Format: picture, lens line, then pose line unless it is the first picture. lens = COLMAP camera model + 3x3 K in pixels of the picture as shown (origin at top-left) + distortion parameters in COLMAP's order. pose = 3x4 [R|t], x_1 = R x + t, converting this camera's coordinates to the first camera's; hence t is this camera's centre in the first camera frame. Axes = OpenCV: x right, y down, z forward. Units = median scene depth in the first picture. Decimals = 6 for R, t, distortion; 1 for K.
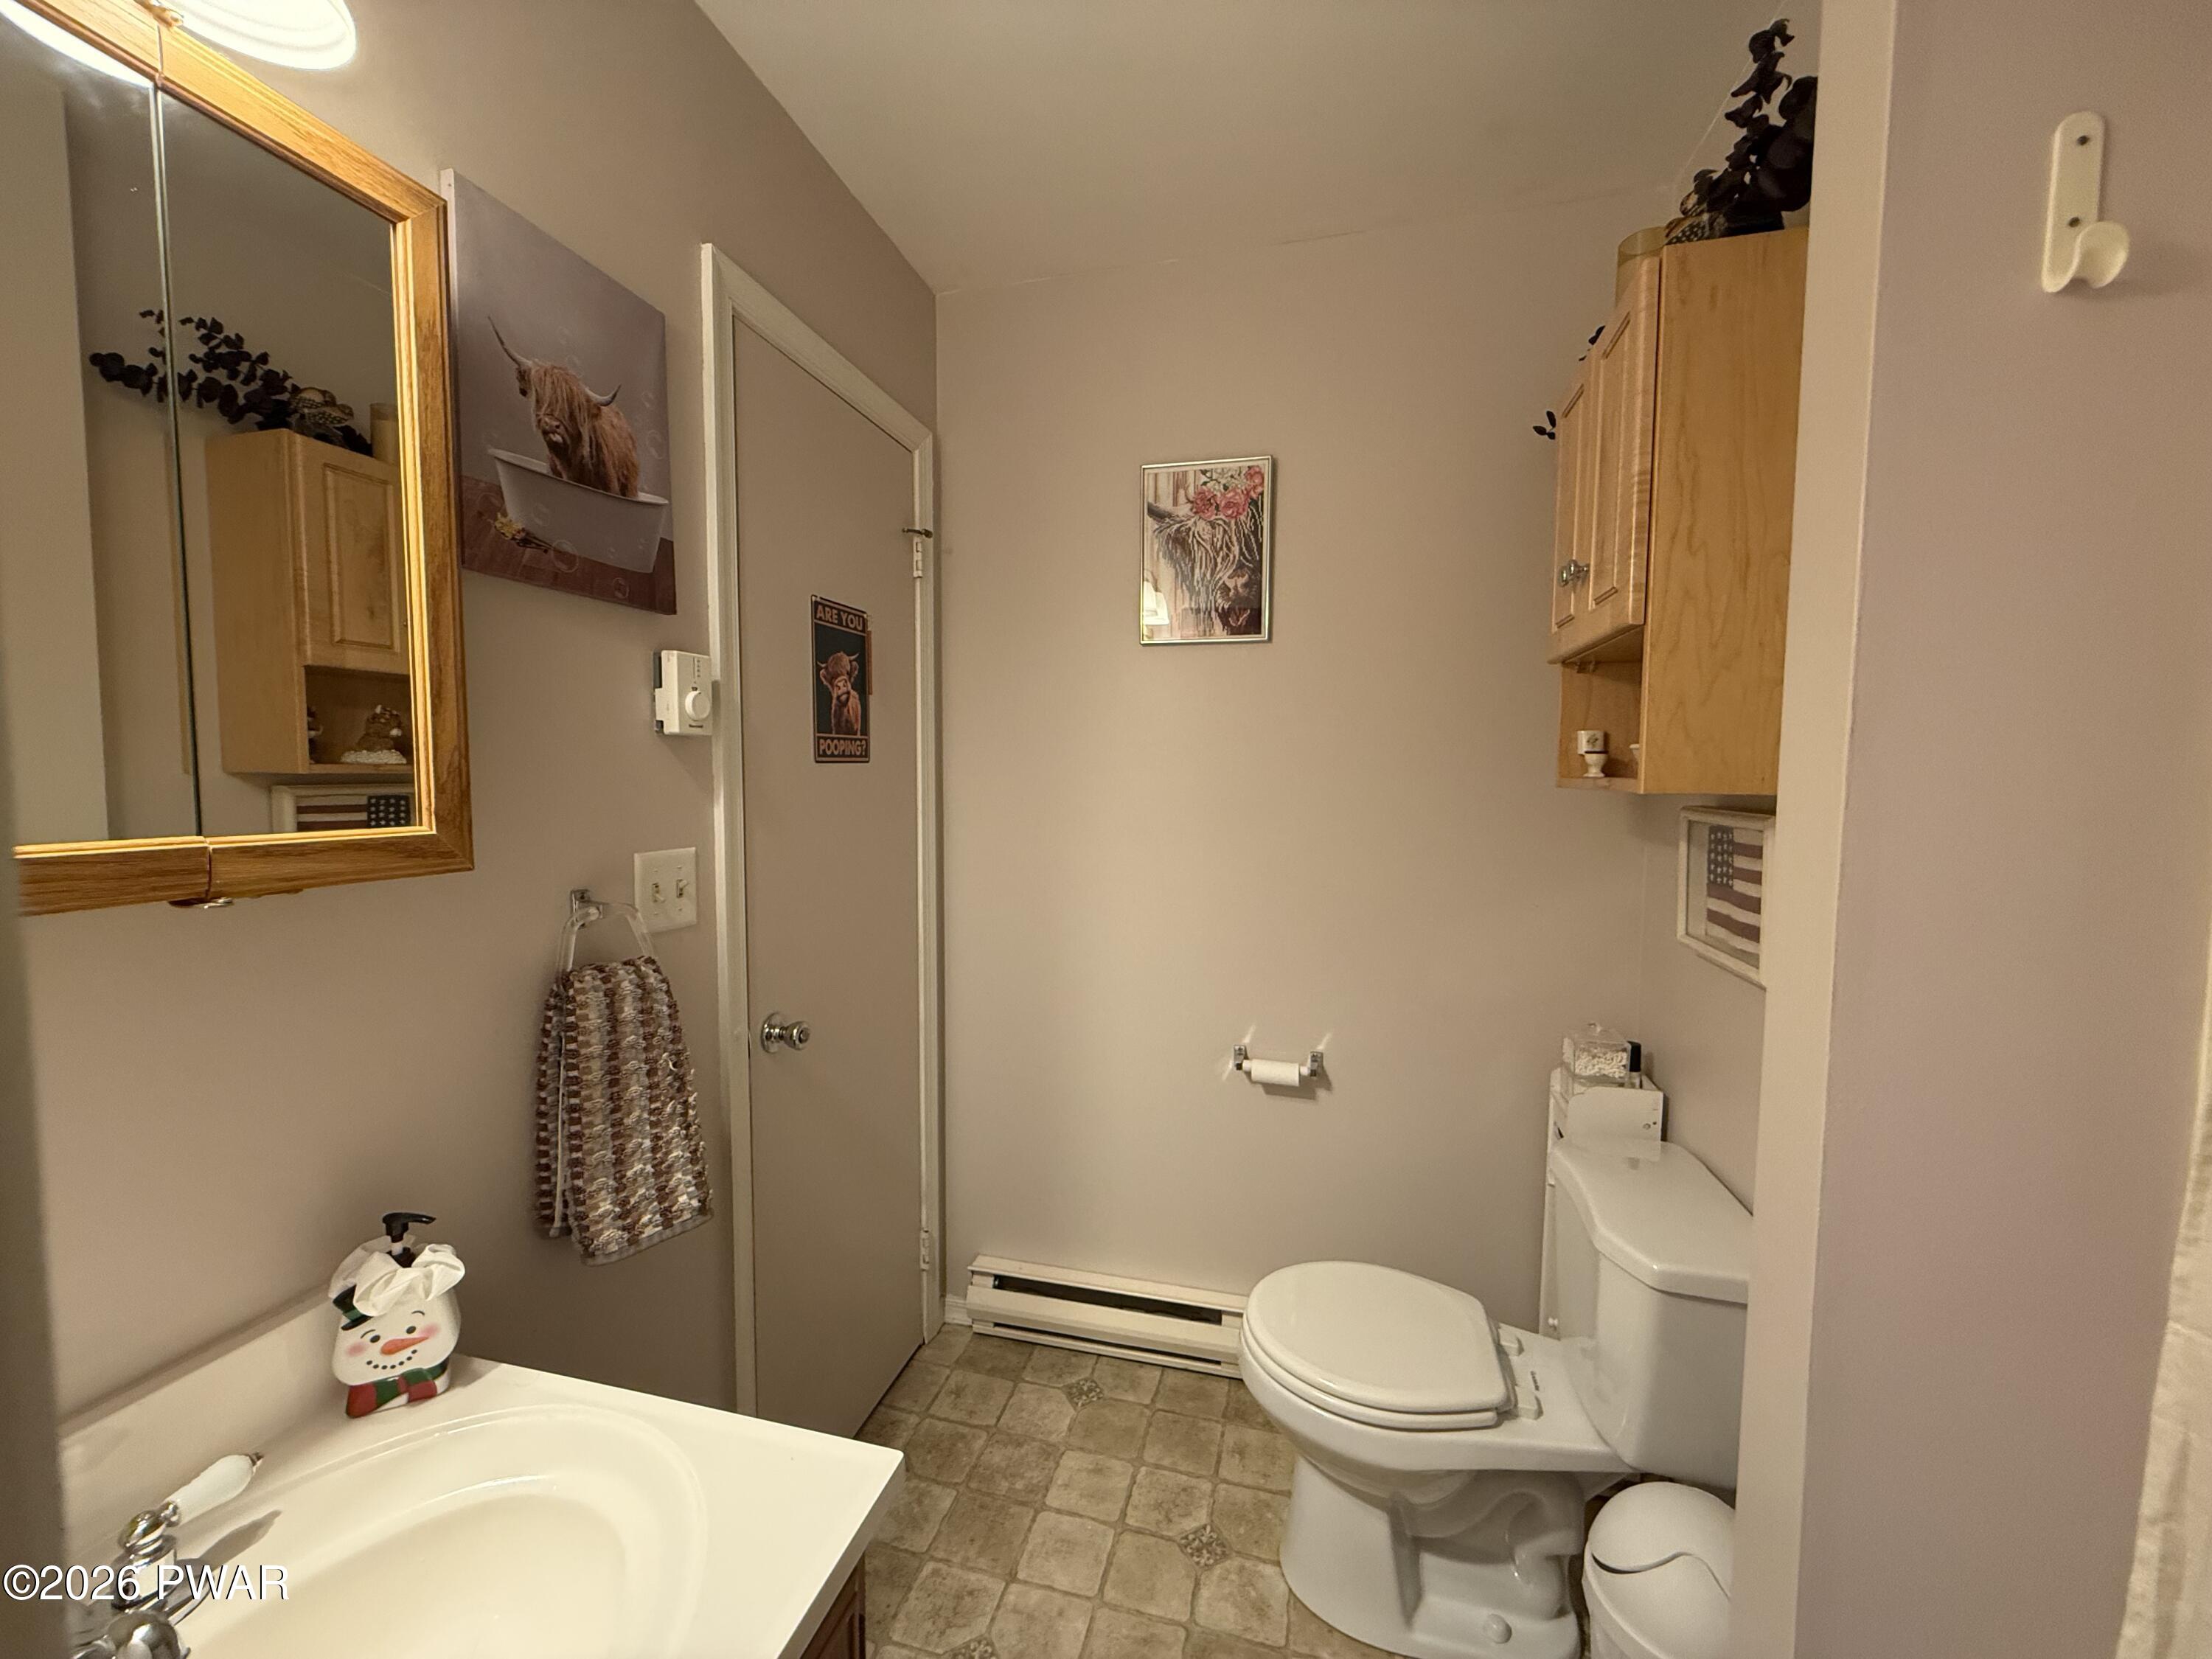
lens RADIAL K [[877.8, 0, 1099.5], [0, 877.8, 829.4], [0, 0, 1]] dist [0.001545, 0.000259]
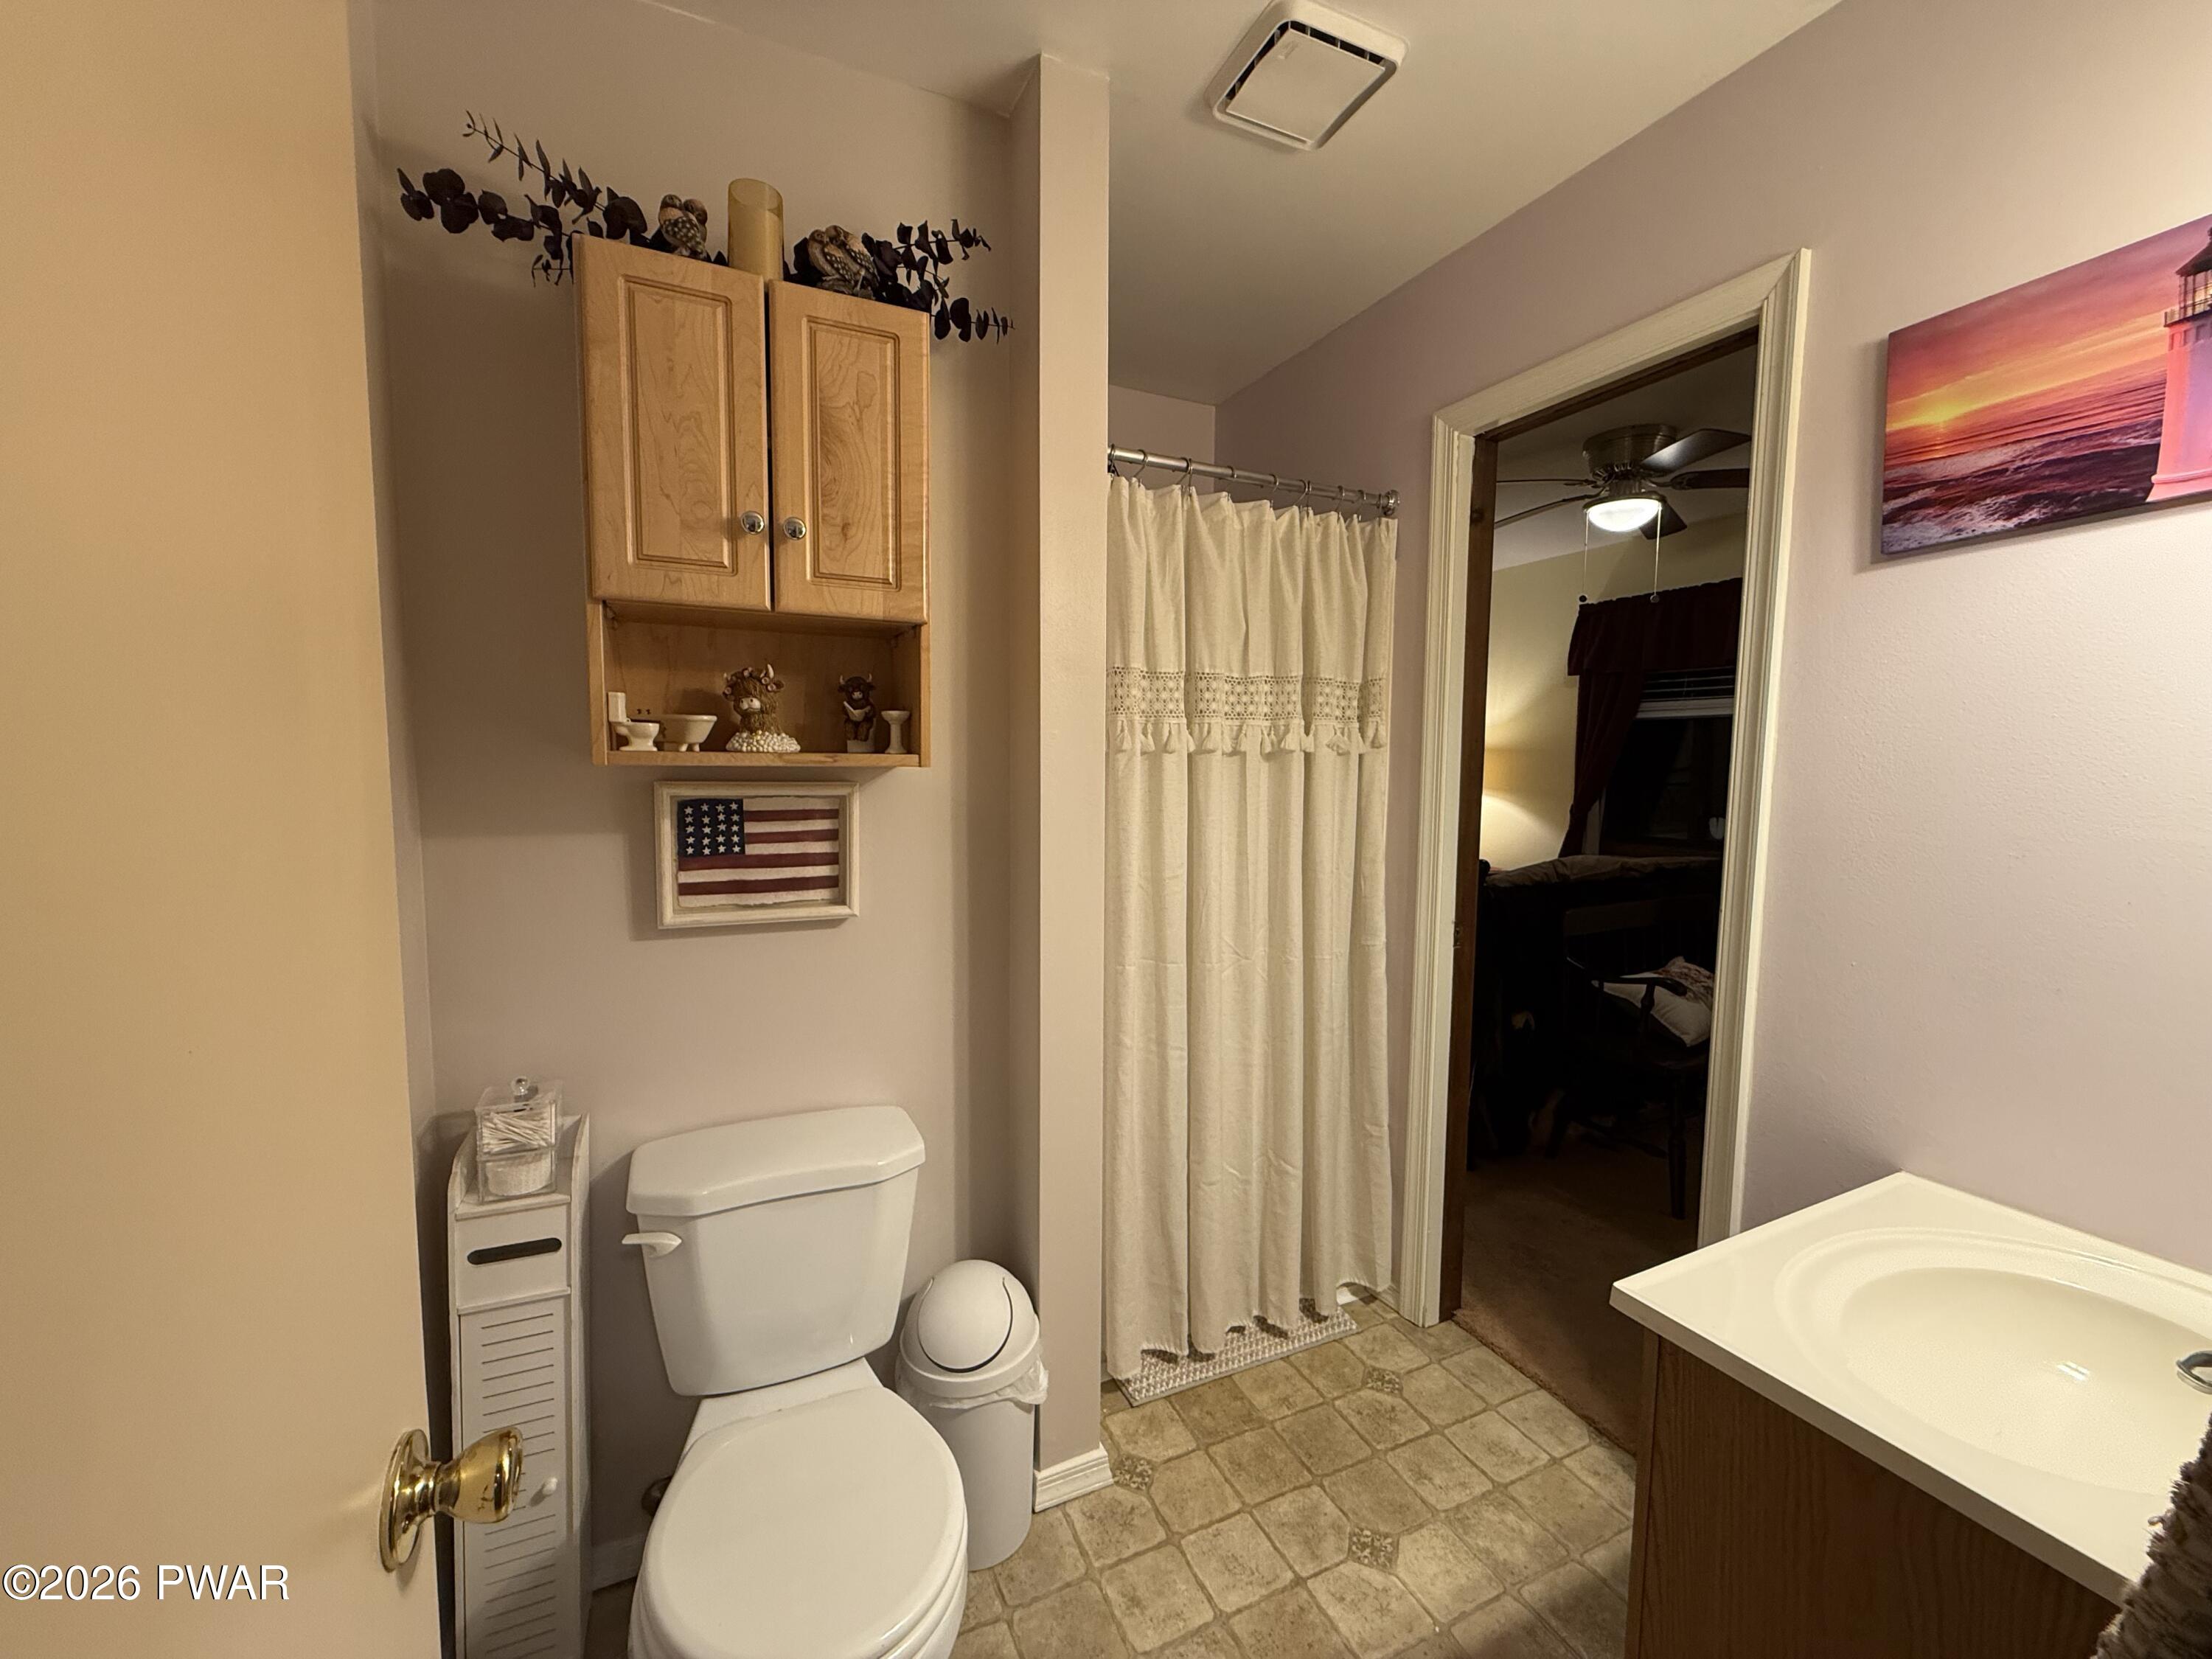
lens RADIAL K [[877.8, 0, 1093.0], [0, 877.8, 815.6], [0, 0, 1]] dist [0.001545, 0.000259]
pose [[-0.638449, -0.061846, 0.767175, -0.612930], [0.035707, 0.993313, 0.109792, -0.099979], [-0.768836, 0.097490, -0.631971, 1.613611]]
